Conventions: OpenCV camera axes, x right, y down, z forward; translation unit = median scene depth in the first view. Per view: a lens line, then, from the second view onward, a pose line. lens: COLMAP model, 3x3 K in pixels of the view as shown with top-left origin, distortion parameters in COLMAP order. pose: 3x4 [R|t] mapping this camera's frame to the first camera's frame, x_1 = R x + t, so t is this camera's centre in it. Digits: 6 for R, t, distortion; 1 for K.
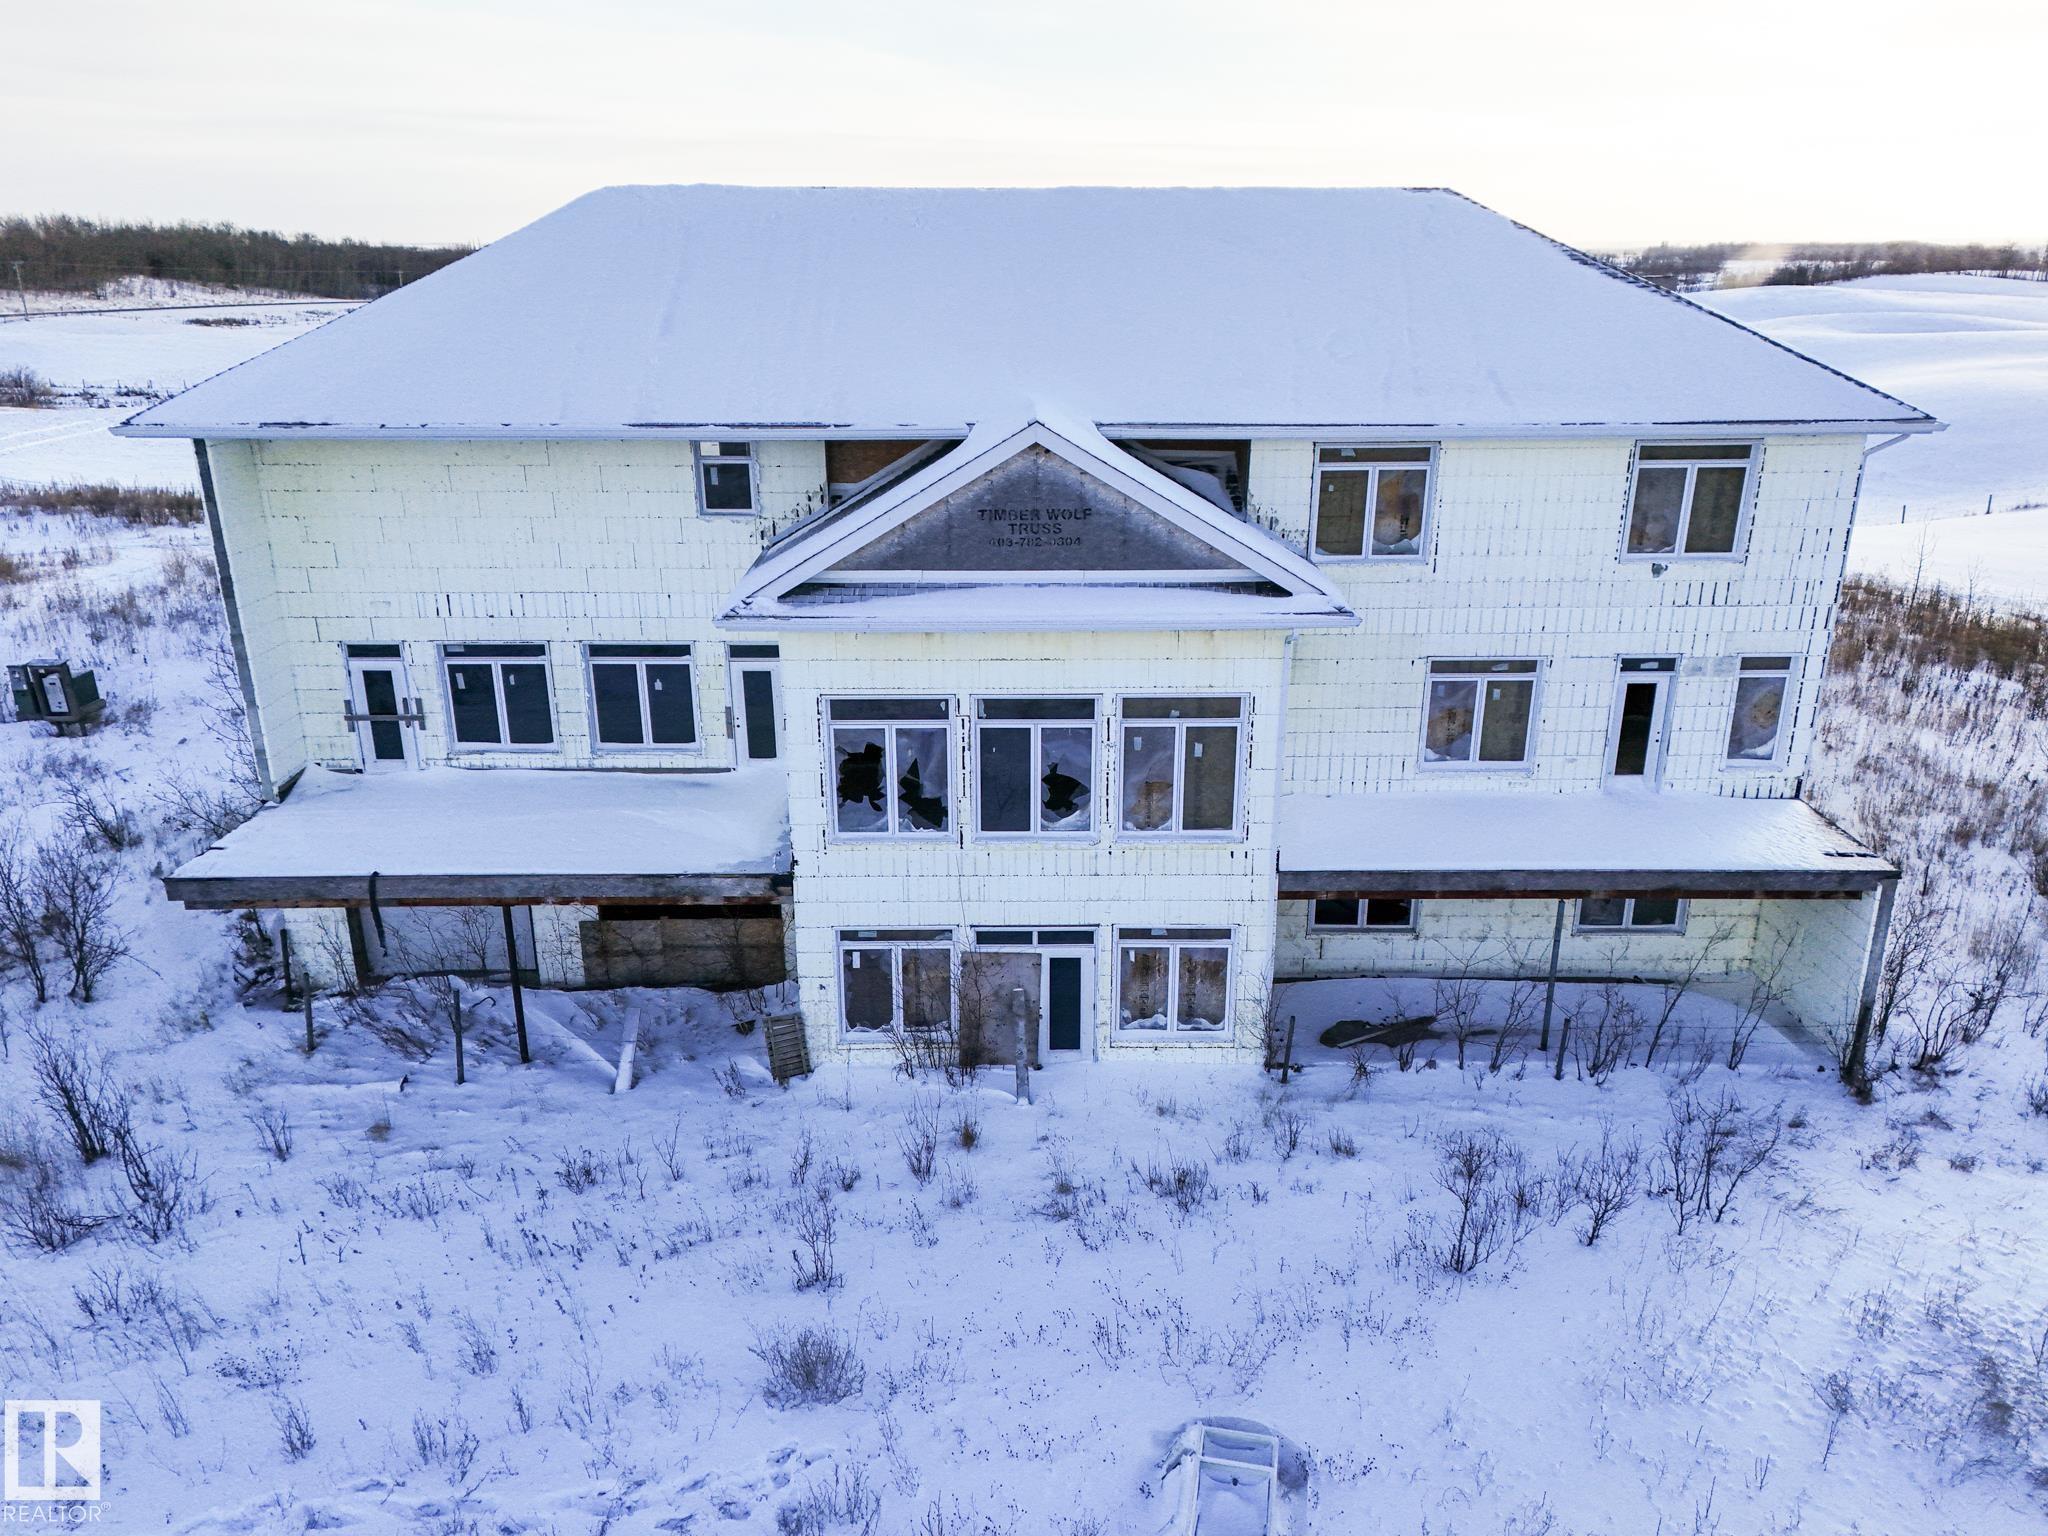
lens RADIAL K [[1485.8, 0, 1024.0], [0, 1485.8, 768.0], [0, 0, 1]] dist [0.115087, -0.132496]
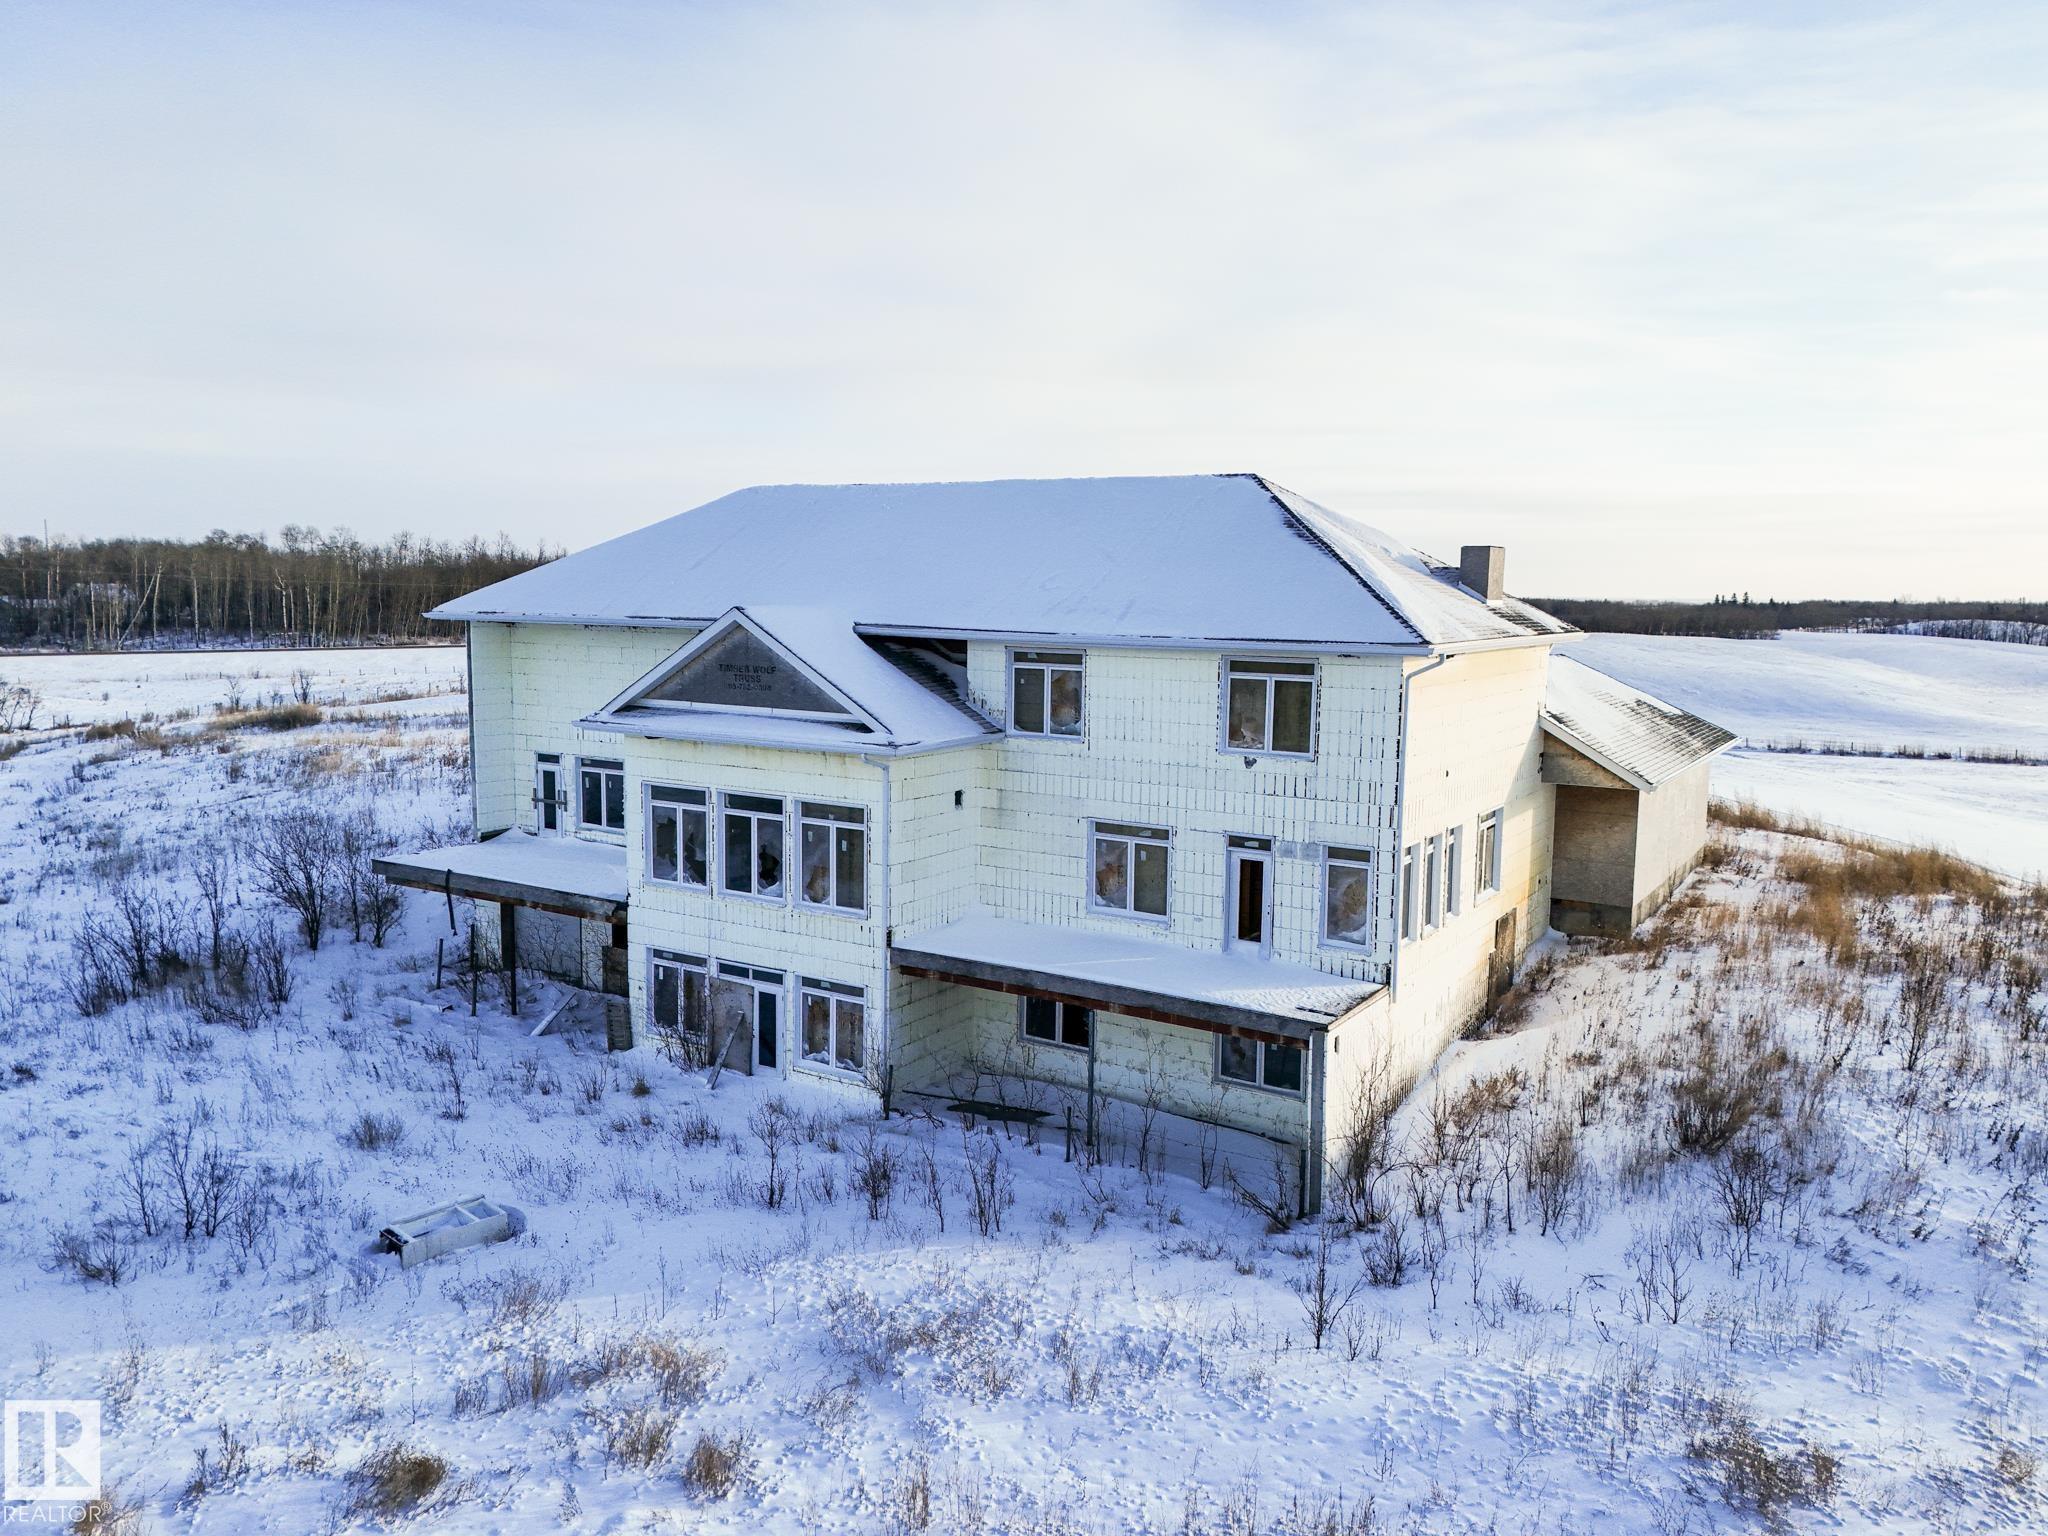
lens RADIAL K [[1480.8, 0, 1024.2], [0, 1480.8, 757.6], [0, 0, 1]] dist [0.109481, -0.125581]
pose [[0.843487, 0.074606, -0.531944, 0.924442], [-0.192610, 0.966460, -0.169869, 0.103639], [0.501430, 0.245740, 0.829566, -0.073603]]
